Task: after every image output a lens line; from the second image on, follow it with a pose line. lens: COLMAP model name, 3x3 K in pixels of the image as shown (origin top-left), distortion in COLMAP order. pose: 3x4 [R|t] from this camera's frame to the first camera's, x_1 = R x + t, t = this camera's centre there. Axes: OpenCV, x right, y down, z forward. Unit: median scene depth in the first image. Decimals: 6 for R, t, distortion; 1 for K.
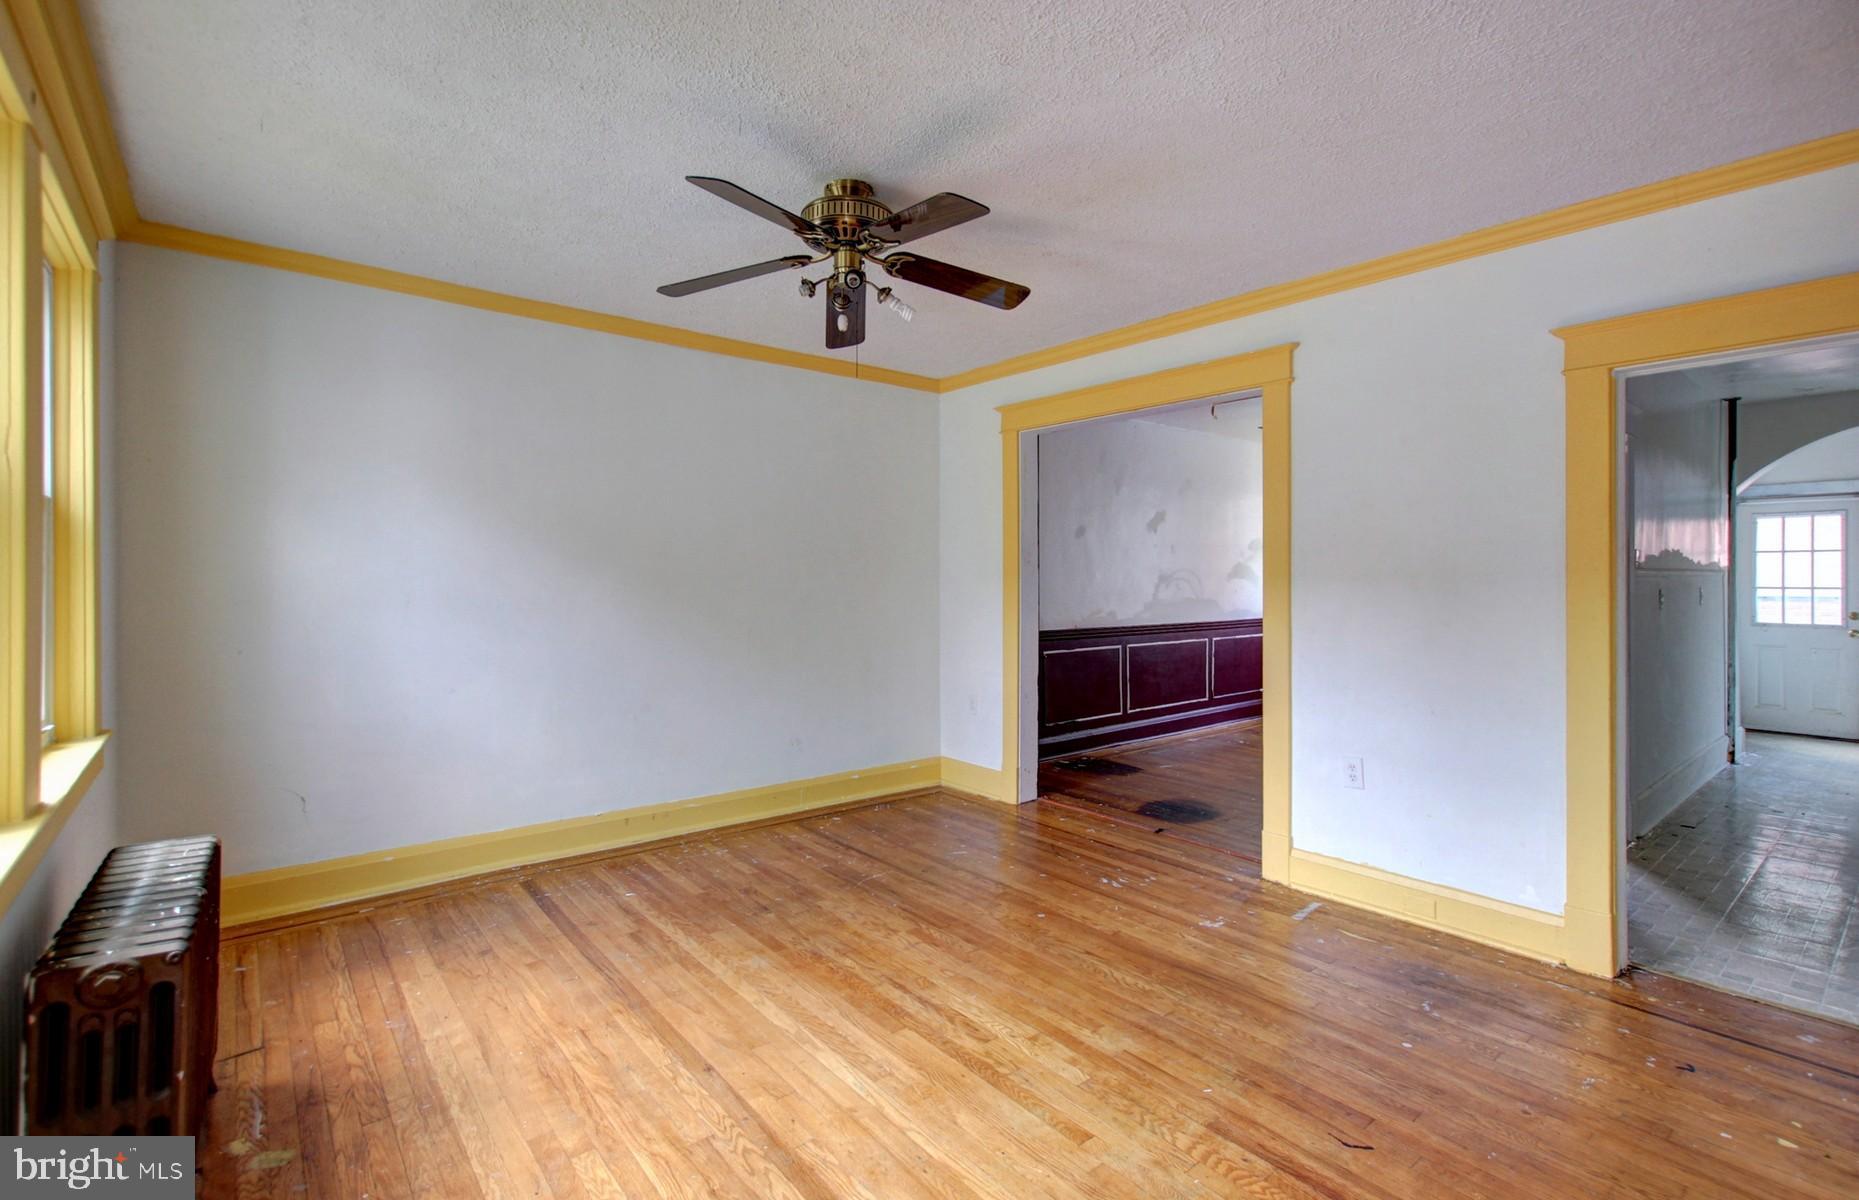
lens RADIAL K [[842.8, 0, 929.4], [0, 842.8, 581.8], [0, 0, 1]] dist [0.003039, 0.000636]
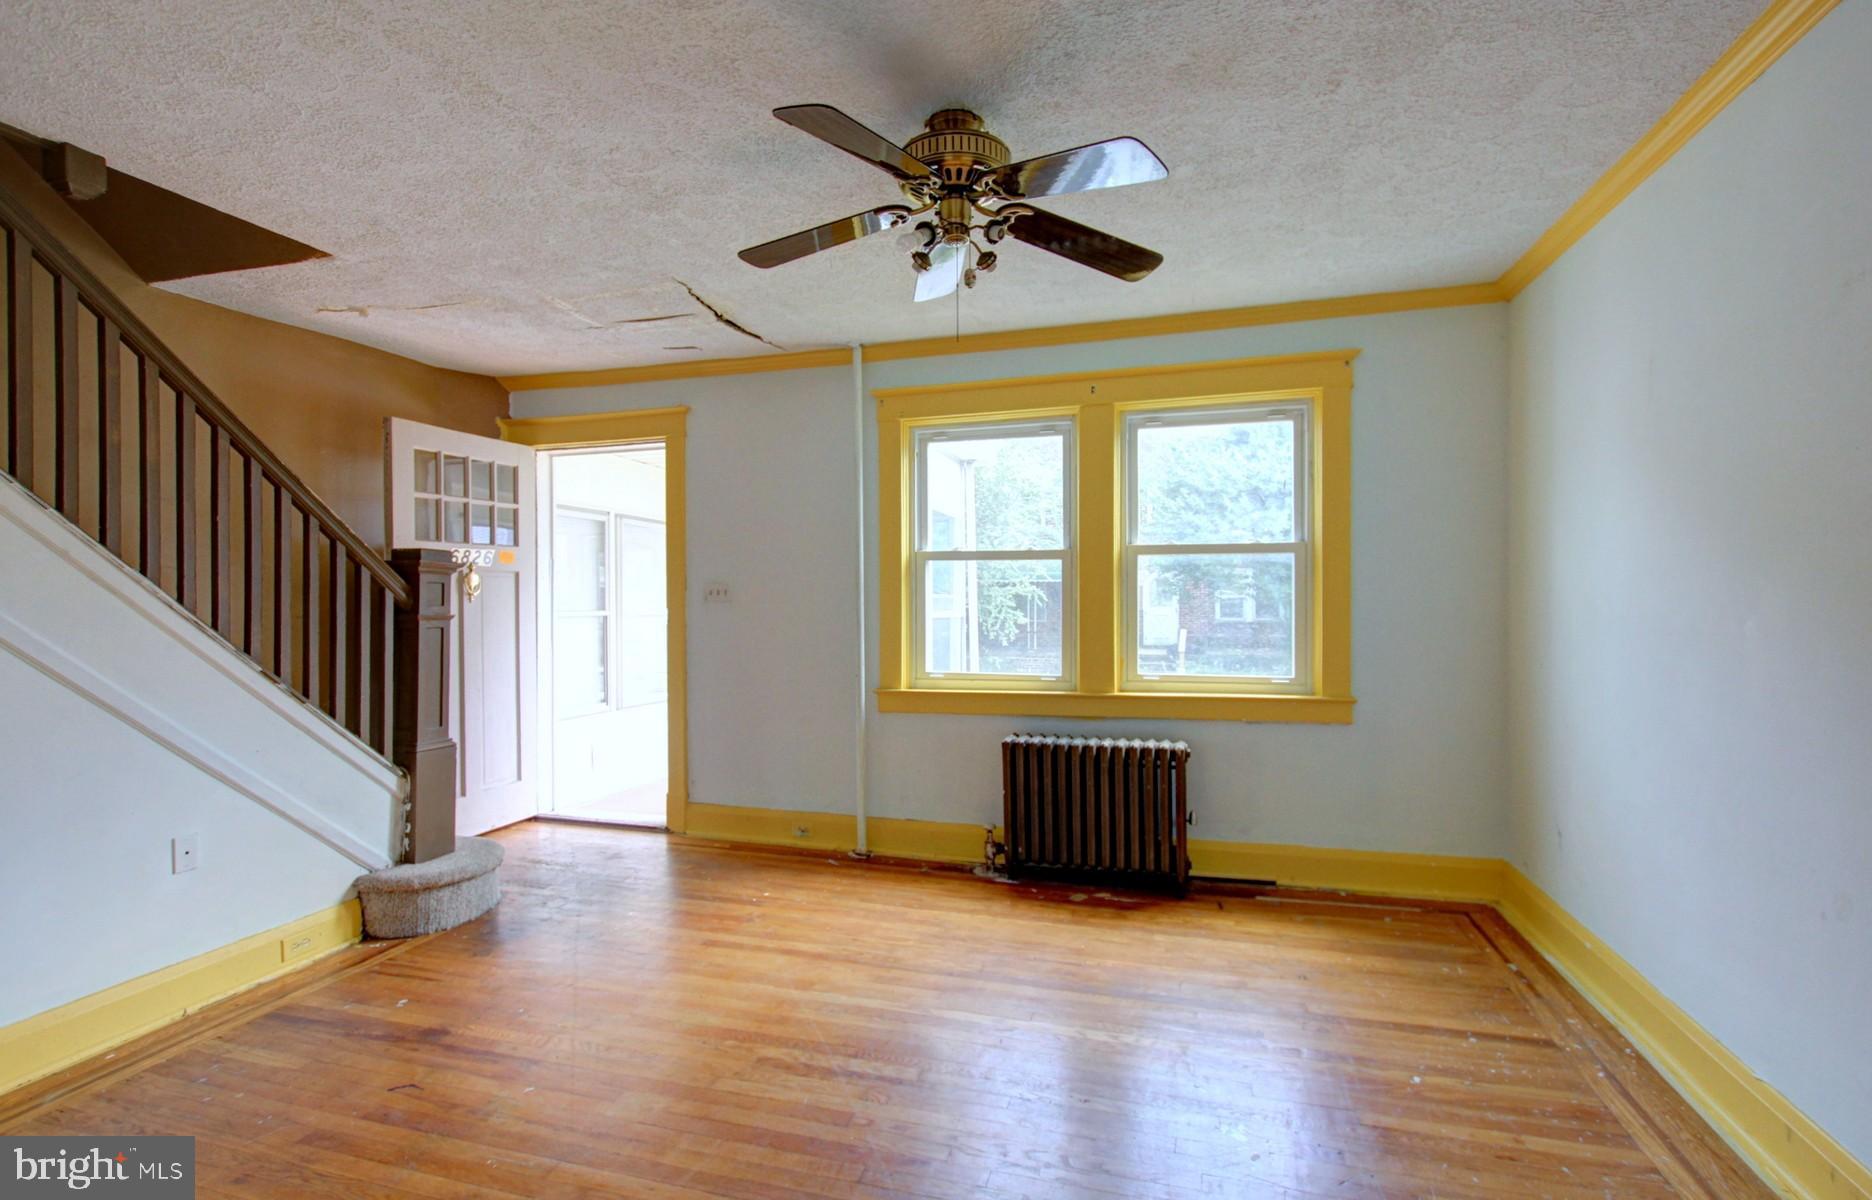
lens RADIAL K [[857.2, 0, 948.5], [0, 857.2, 596.9], [0, 0, 1]] dist [-0.002909, -0.000766]
pose [[-0.825372, 0.005520, -0.564562, 0.334409], [0.004574, 0.999985, 0.003090, -0.003061], [0.564570, -0.000032, -0.825385, 1.454318]]
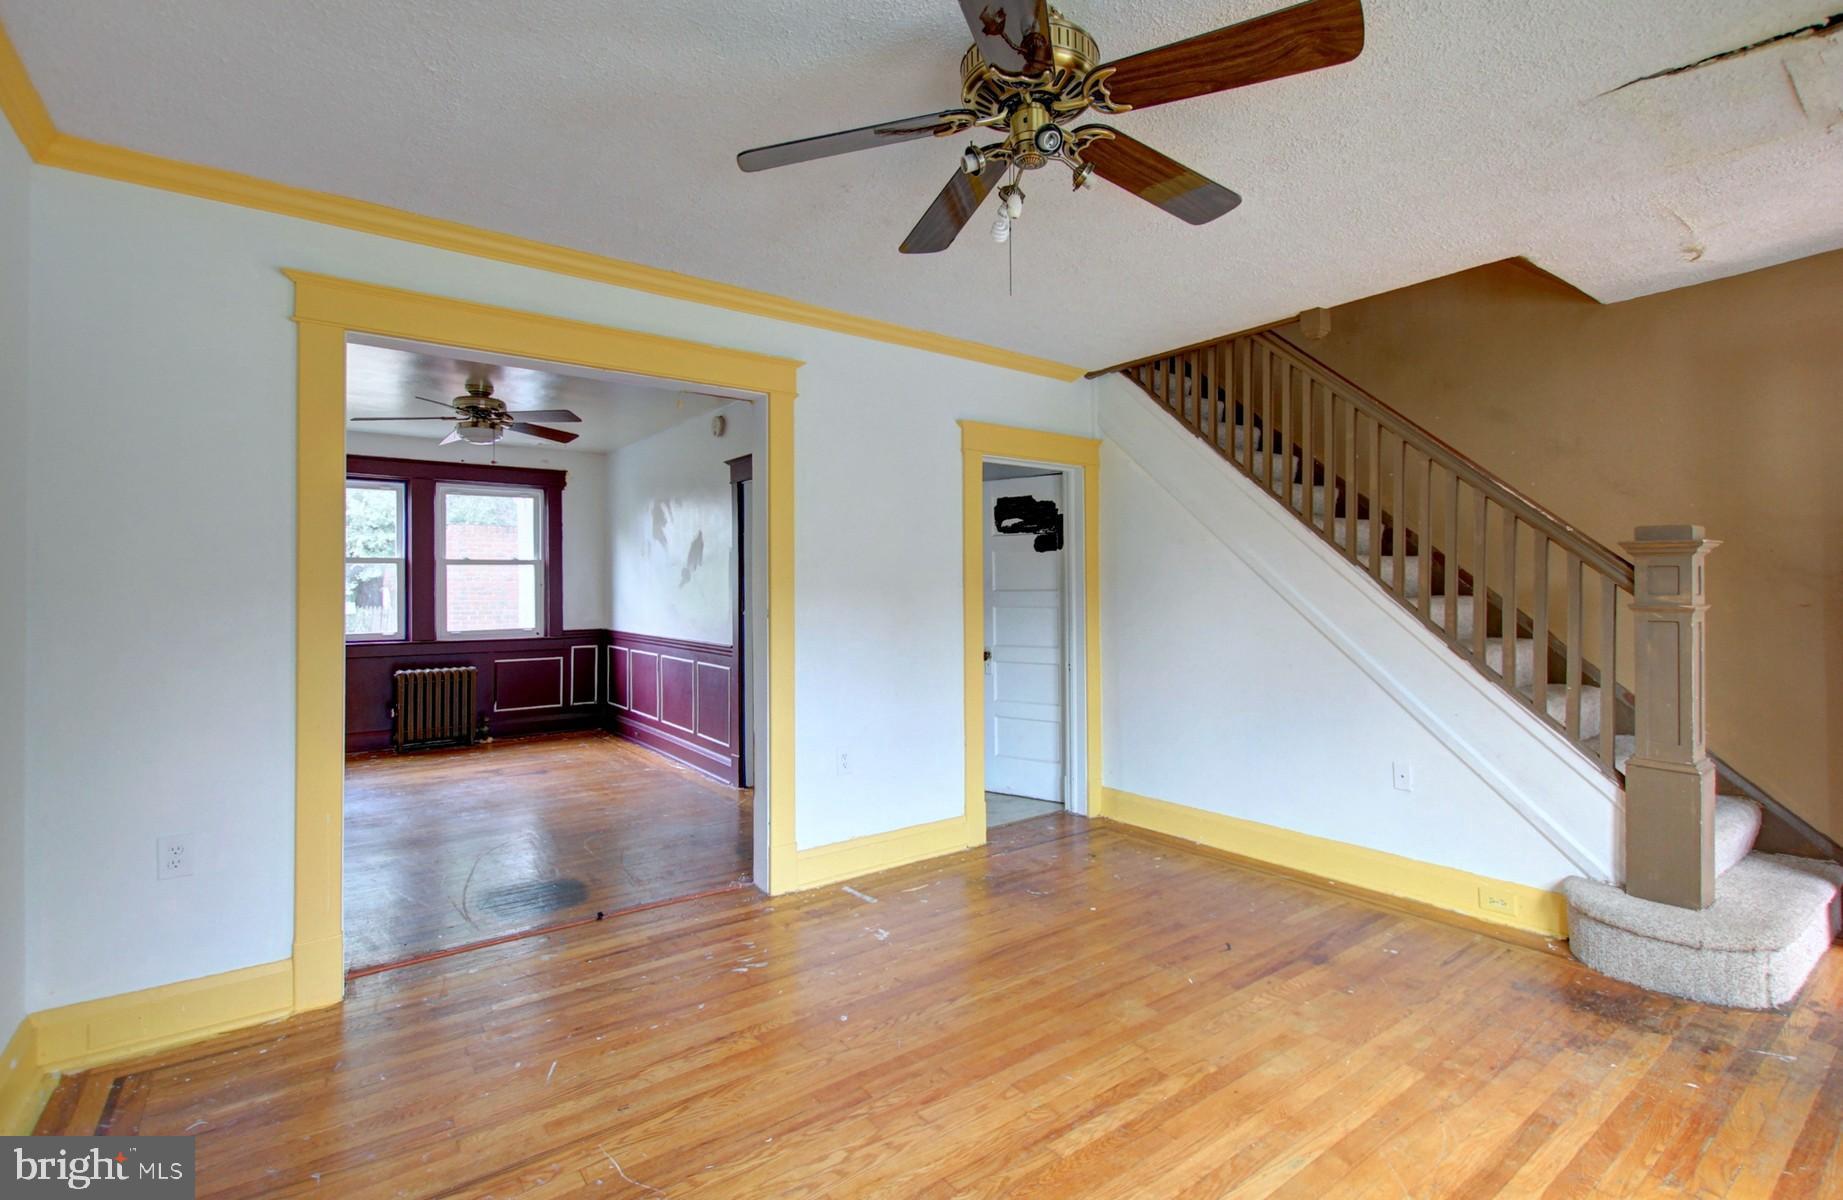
lens RADIAL K [[840.4, 0, 923.6], [0, 840.4, 576.8], [0, 0, 1]] dist [-0.000047, 0.000068]
pose [[0.044717, 0.010416, 0.998945, -0.666767], [0.008288, 0.999907, -0.010797, -0.007586], [-0.998965, 0.008763, 0.044626, 0.907203]]
